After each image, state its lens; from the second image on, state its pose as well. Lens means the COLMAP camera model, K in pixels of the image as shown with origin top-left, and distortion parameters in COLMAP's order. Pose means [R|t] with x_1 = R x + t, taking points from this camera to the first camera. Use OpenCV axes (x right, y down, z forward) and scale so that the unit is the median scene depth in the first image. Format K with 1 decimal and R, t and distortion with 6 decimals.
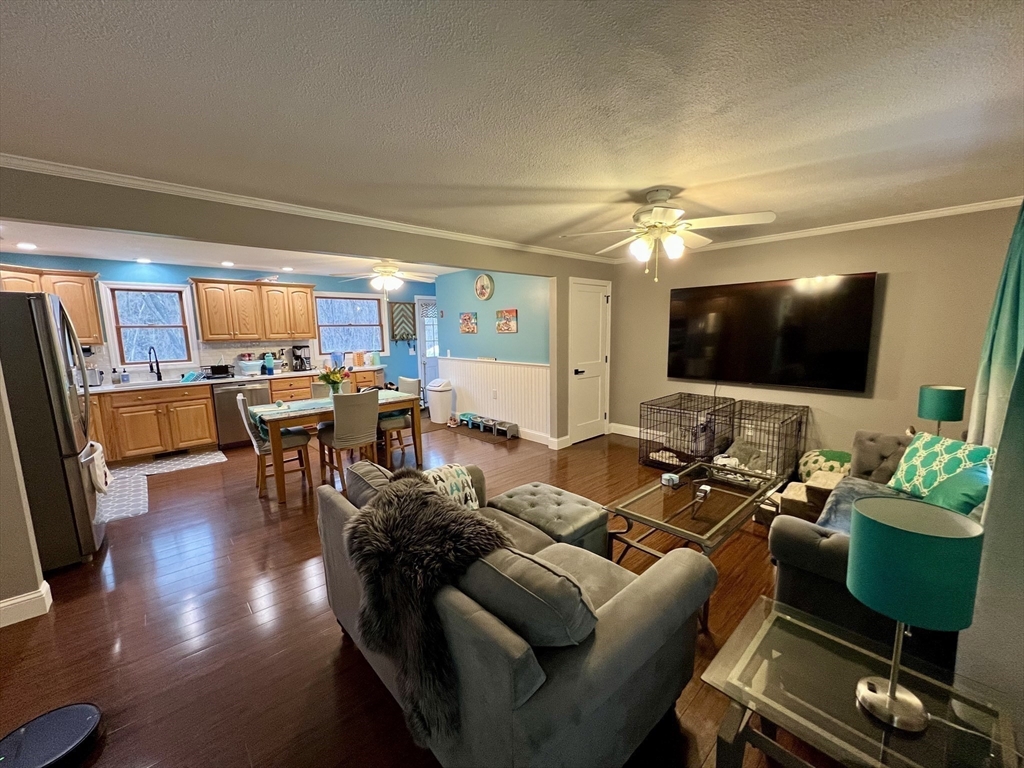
lens RADIAL K [[404.5, 0, 514.3], [0, 404.5, 382.5], [0, 0, 1]] dist [0.001820, 0.000241]
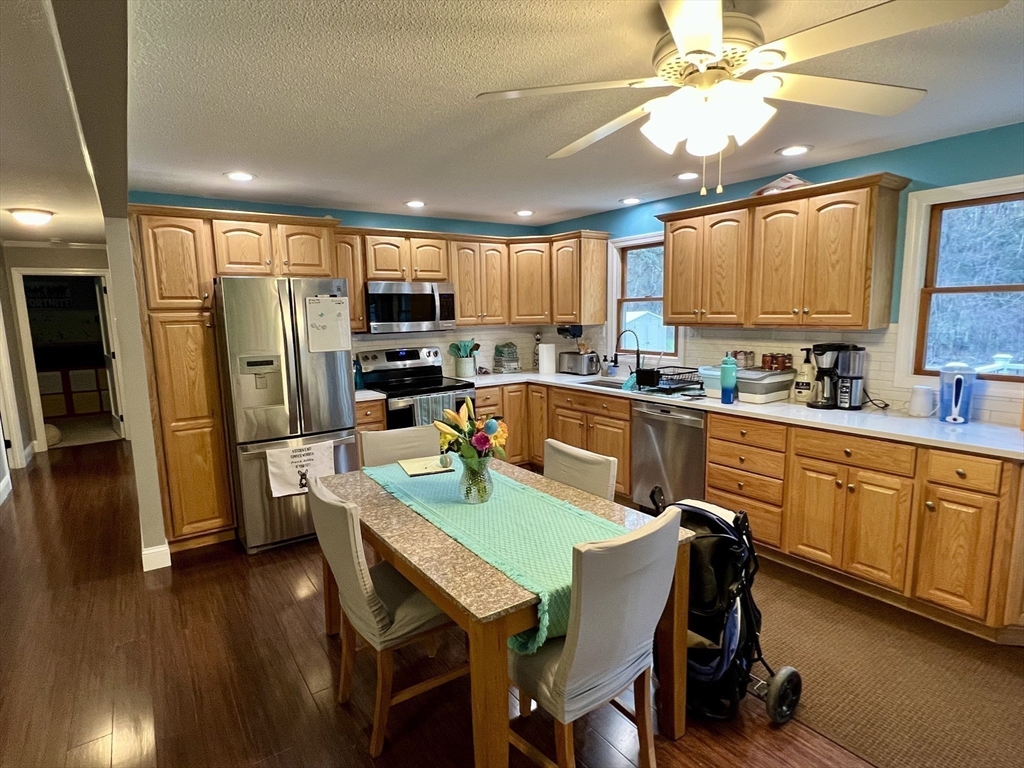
lens RADIAL K [[543.7, 0, 512.0], [0, 543.7, 384.0], [0, 0, 1]] dist [0.000363, -0.000953]
pose [[-0.129324, 0.147826, -0.980522, 0.036018], [-0.114618, 0.979969, 0.162860, -0.119087], [0.984956, 0.133447, -0.109790, 0.876124]]
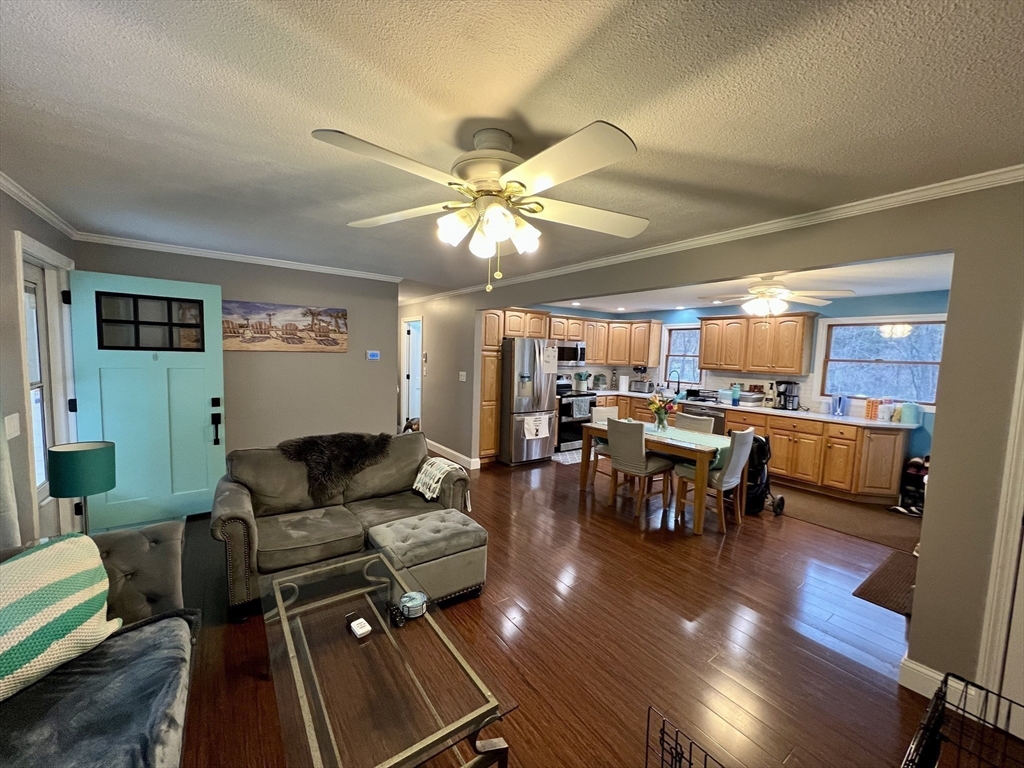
lens RADIAL K [[404.5, 0, 514.3], [0, 404.5, 382.5], [0, 0, 1]] dist [0.001820, 0.000241]
pose [[-0.114637, 0.080927, -0.990106, 0.484283], [-0.166167, 0.981072, 0.099428, -0.089546], [0.979411, 0.175921, -0.099020, 0.586220]]
